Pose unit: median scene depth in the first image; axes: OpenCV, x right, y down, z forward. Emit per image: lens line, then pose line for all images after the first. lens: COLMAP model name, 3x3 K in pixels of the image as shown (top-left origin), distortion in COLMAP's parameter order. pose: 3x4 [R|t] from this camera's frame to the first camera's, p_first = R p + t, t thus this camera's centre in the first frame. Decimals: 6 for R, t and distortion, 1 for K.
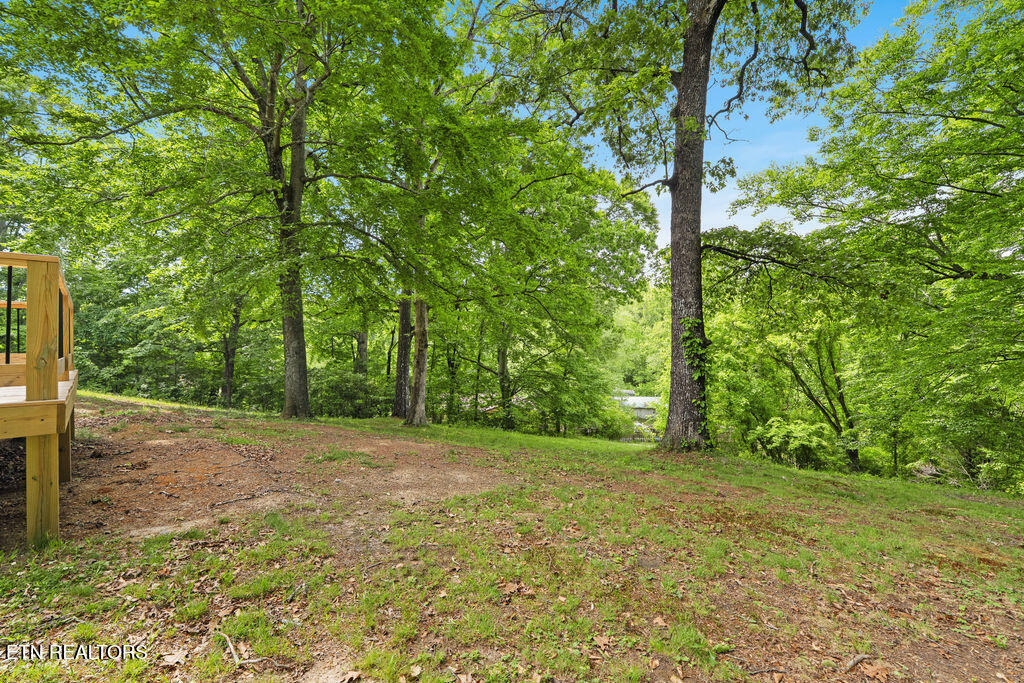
lens RADIAL K [[467.0, 0, 506.7], [0, 467.0, 346.0], [0, 0, 1]] dist [-0.000551, 0.000619]
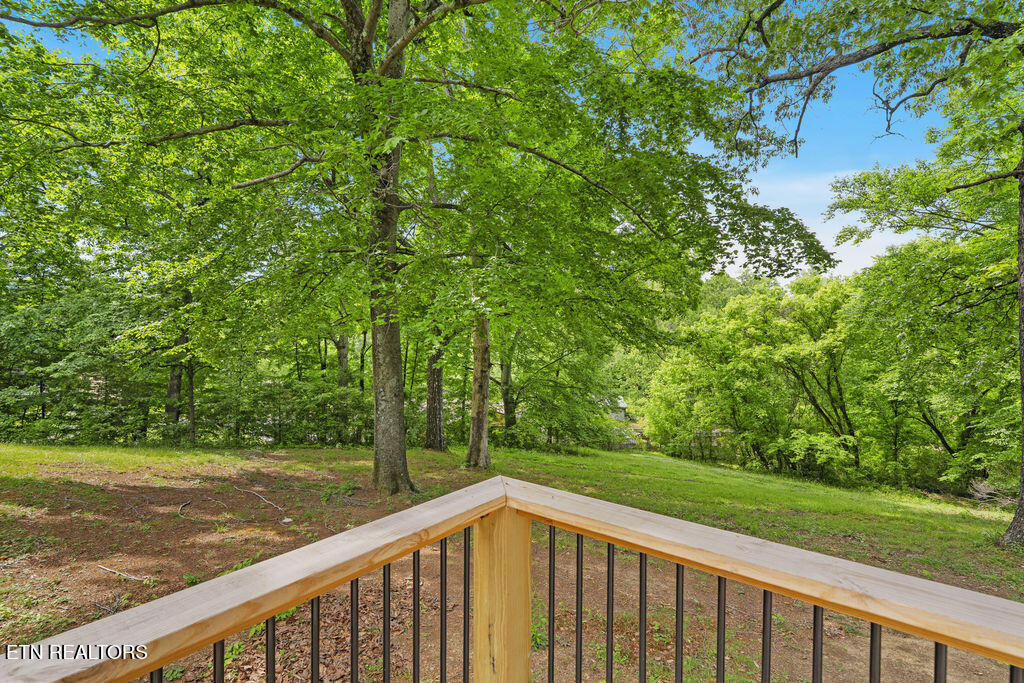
lens RADIAL K [[467.0, 0, 506.7], [0, 467.0, 346.0], [0, 0, 1]] dist [-0.000551, 0.000619]
pose [[0.986162, 0.007424, 0.165618, -0.187409], [-0.010438, 0.999795, 0.017337, -0.032010], [-0.165455, -0.018826, 0.986038, 0.144011]]
